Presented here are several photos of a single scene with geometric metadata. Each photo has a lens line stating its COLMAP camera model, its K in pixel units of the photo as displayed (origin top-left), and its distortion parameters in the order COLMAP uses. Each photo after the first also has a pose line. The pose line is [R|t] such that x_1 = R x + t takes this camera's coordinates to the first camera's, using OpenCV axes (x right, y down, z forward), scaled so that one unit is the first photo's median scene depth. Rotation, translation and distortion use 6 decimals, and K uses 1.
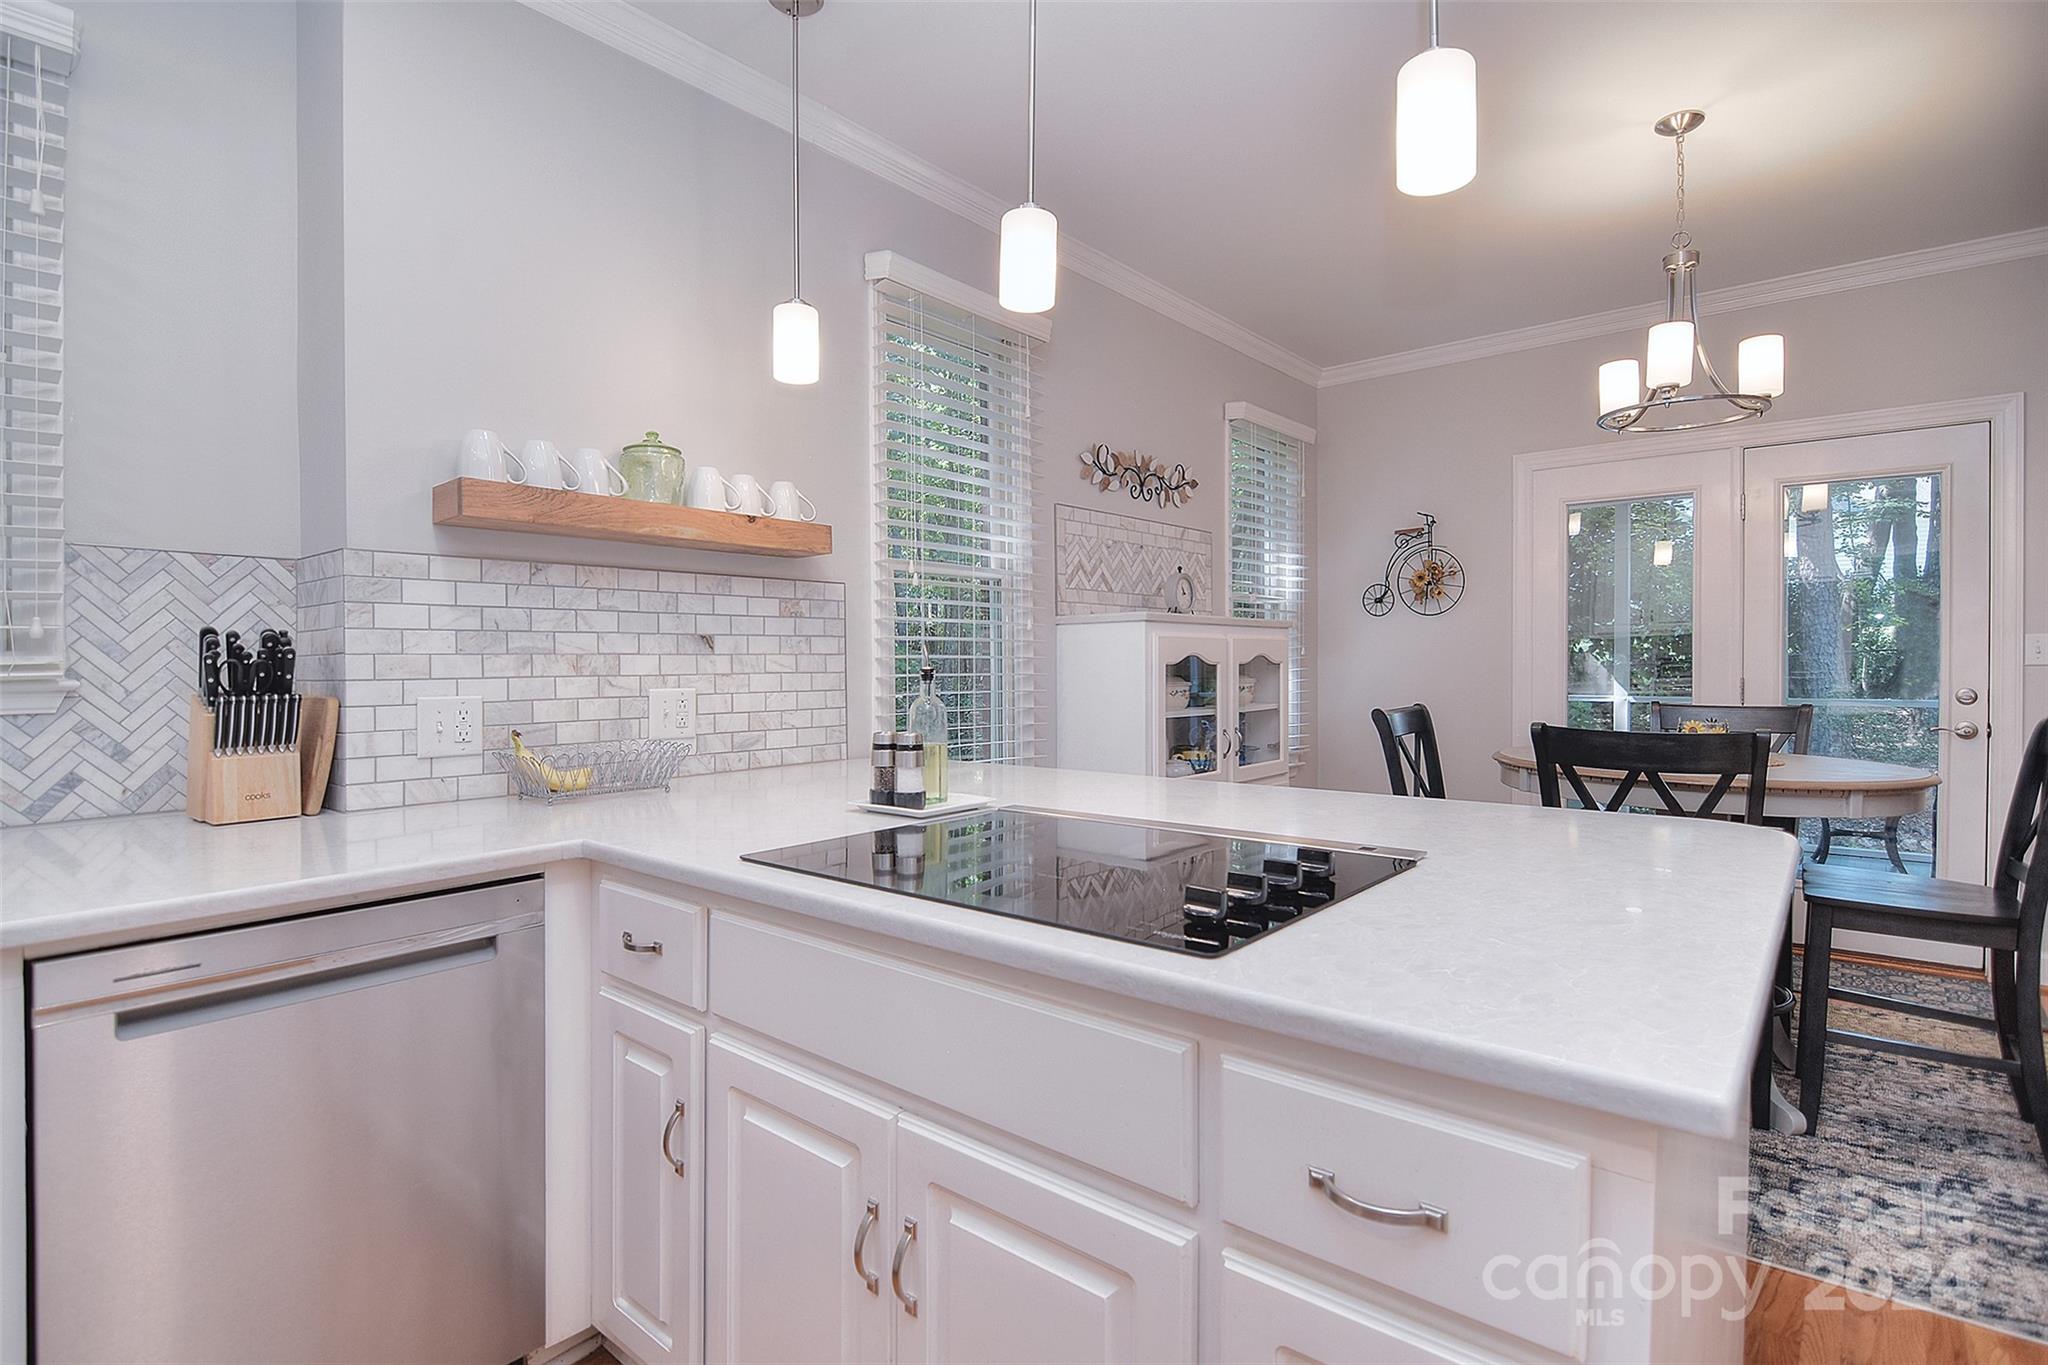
lens RADIAL K [[992.1, 0, 1038.3], [0, 992.1, 679.6], [0, 0, 1]] dist [-0.007513, -0.010543]
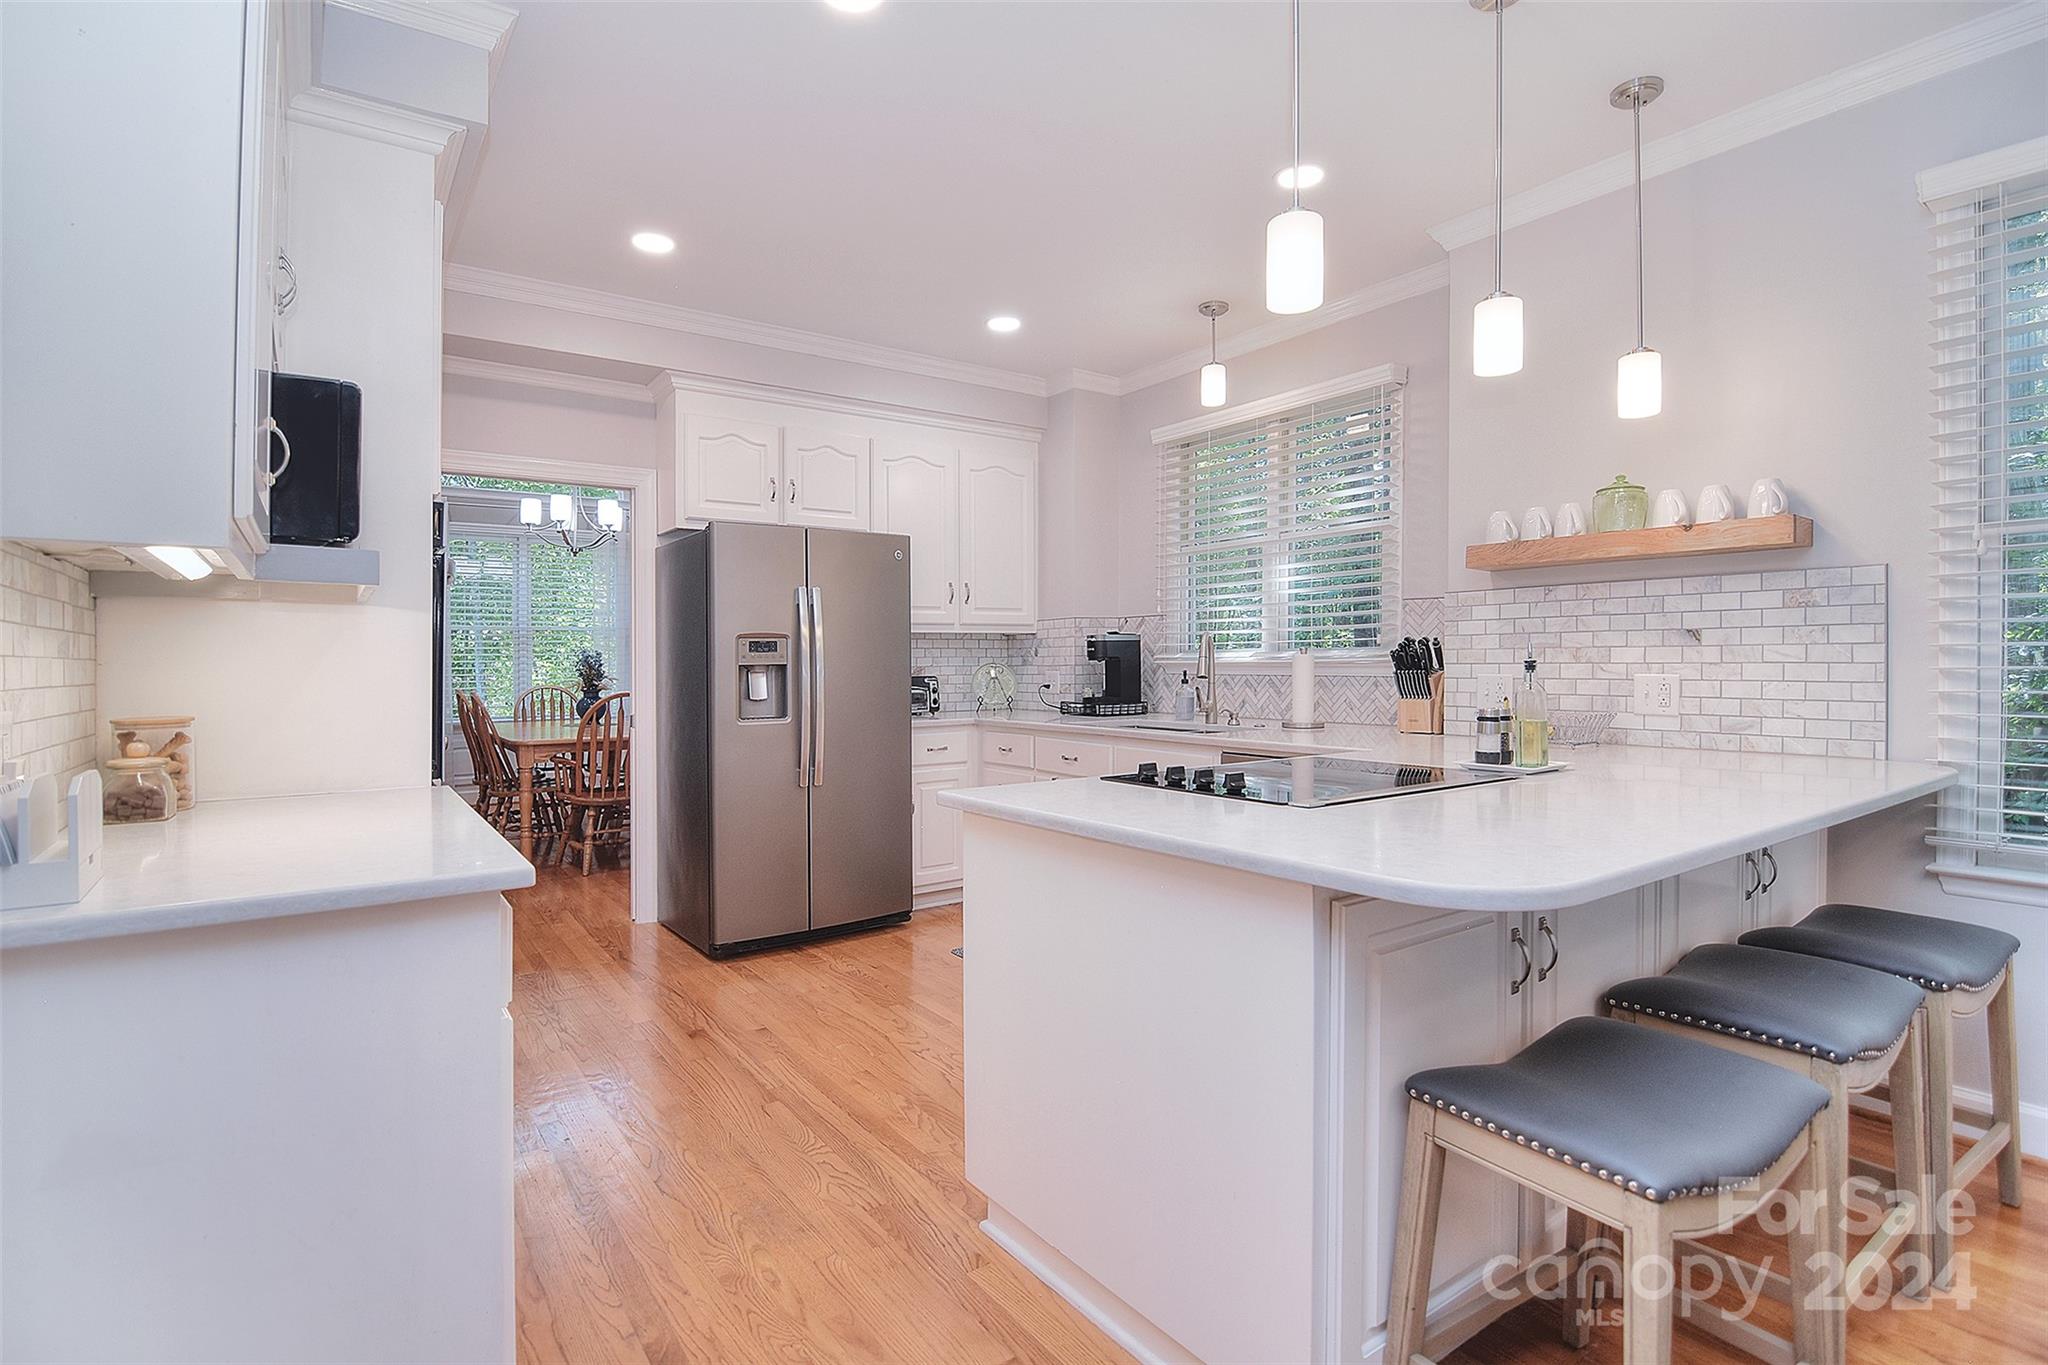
lens RADIAL K [[992.1, 0, 1037.8], [0, 992.1, 642.8], [0, 0, 1]] dist [-0.007513, -0.010543]
pose [[-0.244399, -0.008065, -0.969641, 0.976391], [-0.007808, 0.999949, -0.006349, -0.015733], [0.969643, 0.006019, -0.244450, 0.542108]]
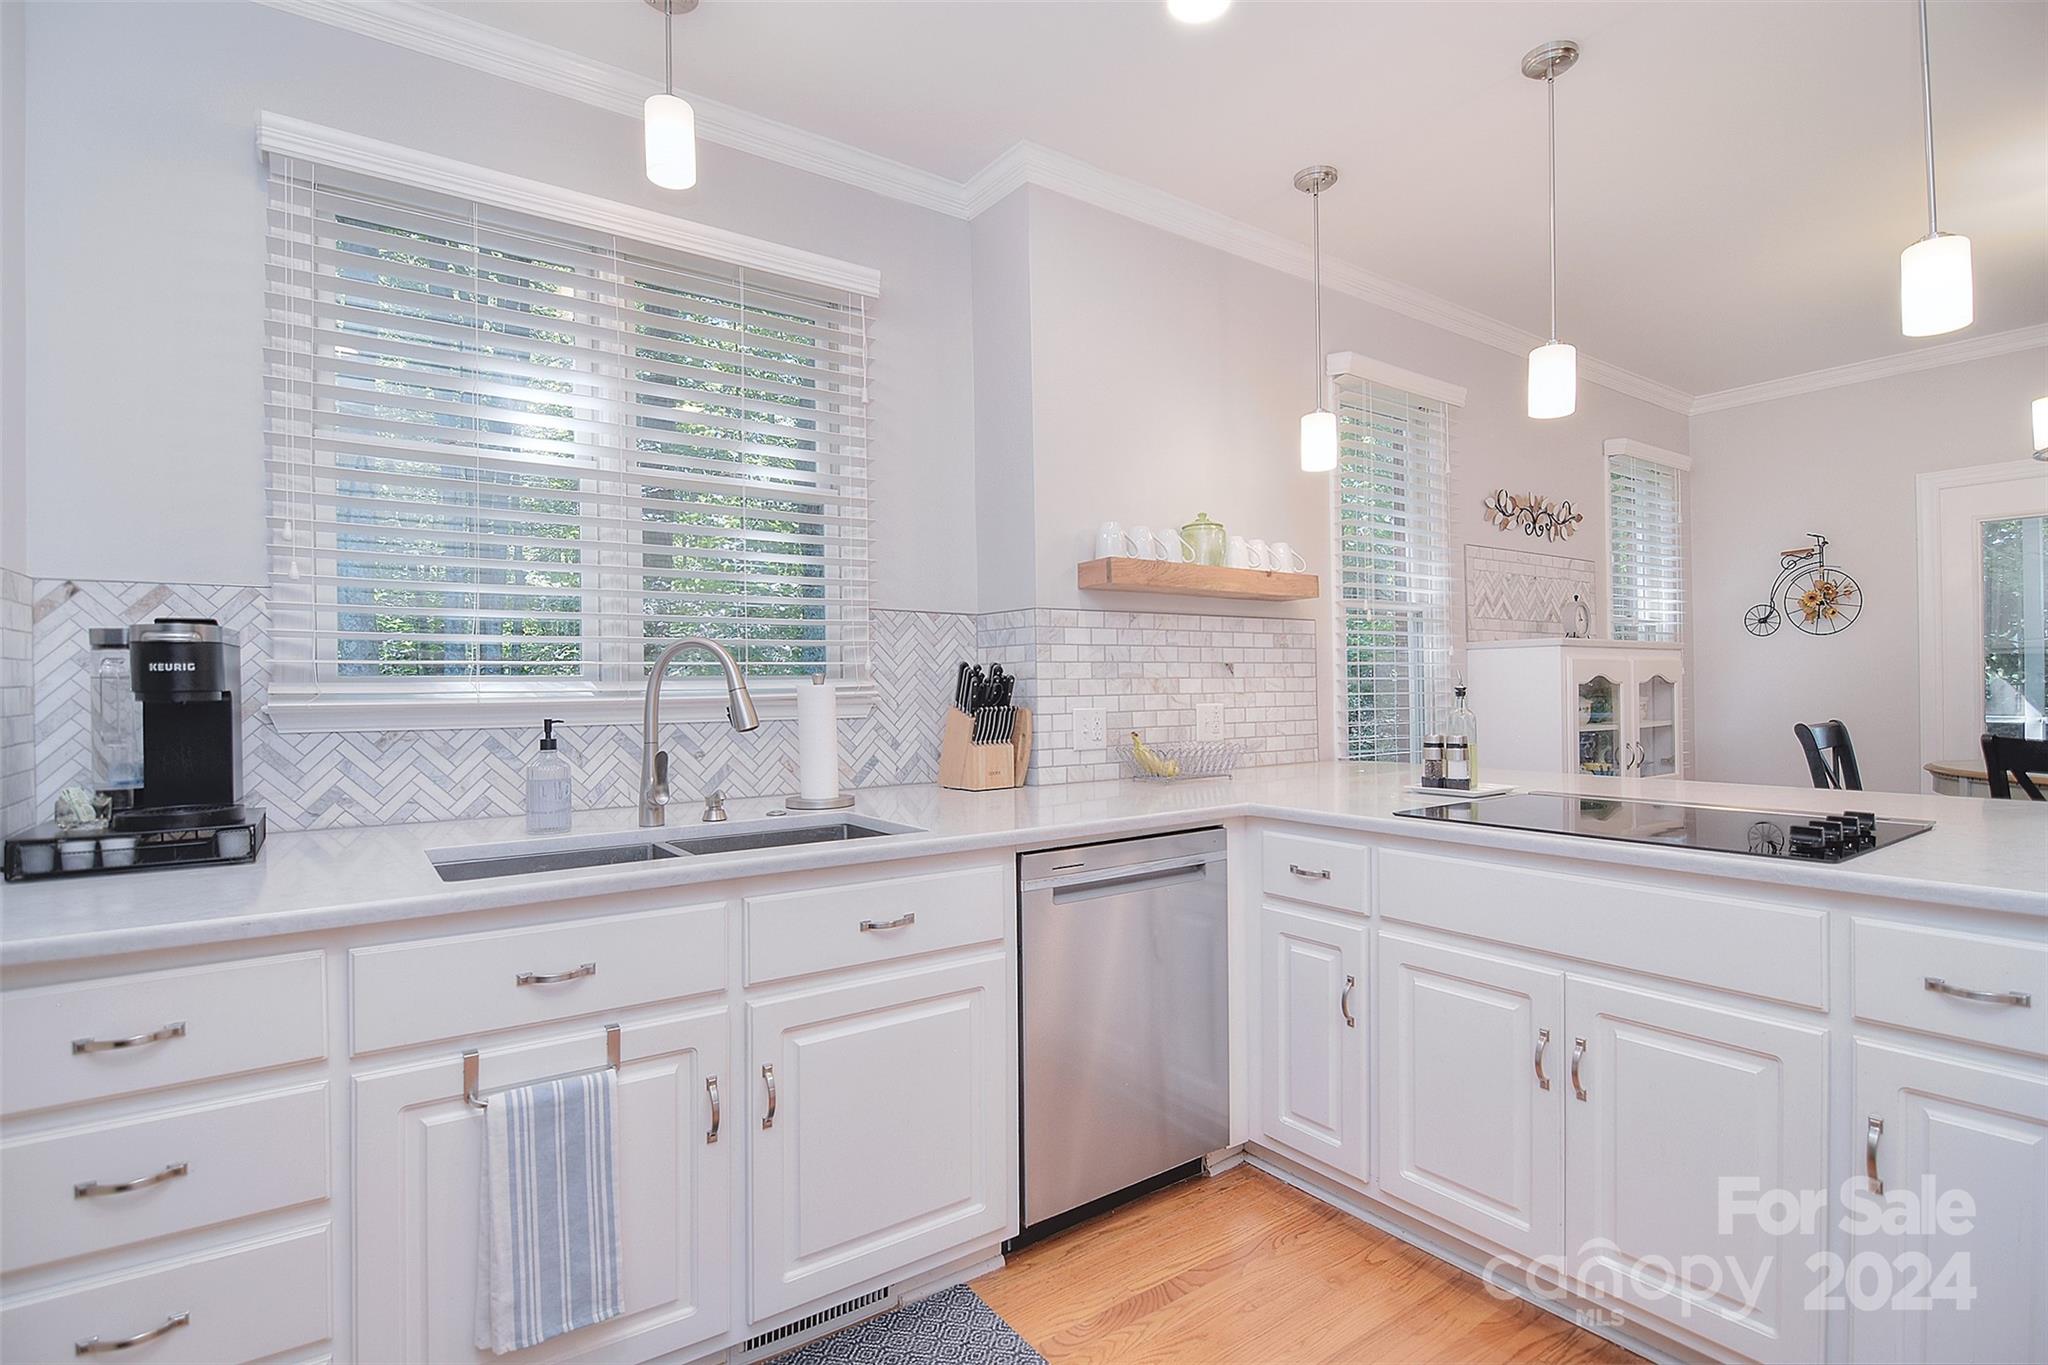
lens RADIAL K [[992.1, 0, 1037.5], [0, 992.1, 678.1], [0, 0, 1]] dist [-0.007513, -0.010543]
pose [[0.968350, -0.006728, -0.249507, -0.254196], [0.000626, 0.999699, -0.024530, 0.007182], [0.249597, 0.023598, 0.968062, -0.330637]]
